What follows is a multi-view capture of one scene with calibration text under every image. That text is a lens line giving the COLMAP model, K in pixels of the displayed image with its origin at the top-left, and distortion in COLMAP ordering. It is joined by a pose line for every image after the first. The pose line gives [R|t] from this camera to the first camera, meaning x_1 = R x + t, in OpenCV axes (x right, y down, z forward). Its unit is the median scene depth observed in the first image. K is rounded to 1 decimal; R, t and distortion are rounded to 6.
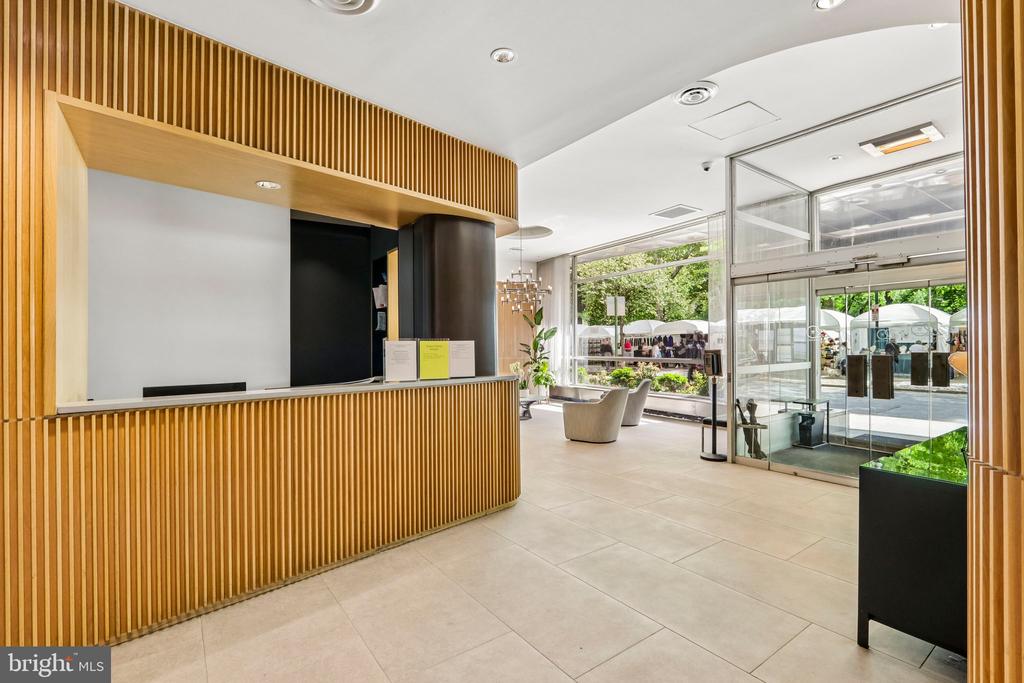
lens RADIAL K [[474.8, 0, 513.3], [0, 474.8, 343.5], [0, 0, 1]] dist [-0.010745, 0.000431]
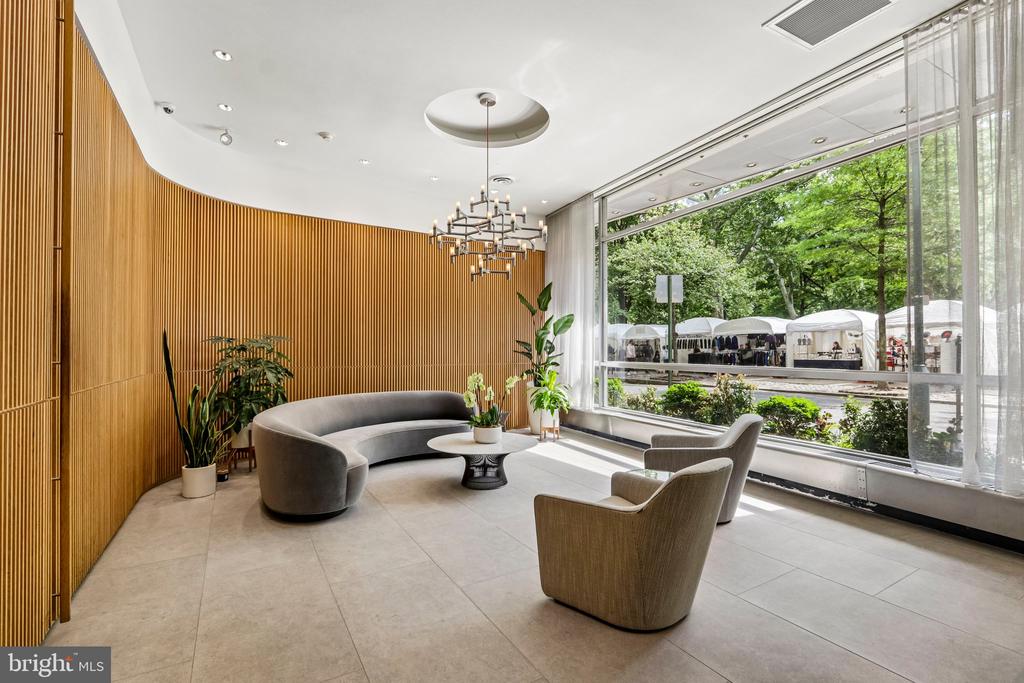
lens RADIAL K [[474.8, 0, 511.7], [0, 474.8, 341.5], [0, 0, 1]] dist [-0.010745, 0.000431]
pose [[0.995159, 0.003014, -0.098231, 0.068261], [-0.004067, 0.999936, -0.010518, 0.007804], [0.098193, 0.010867, 0.995108, 0.359346]]
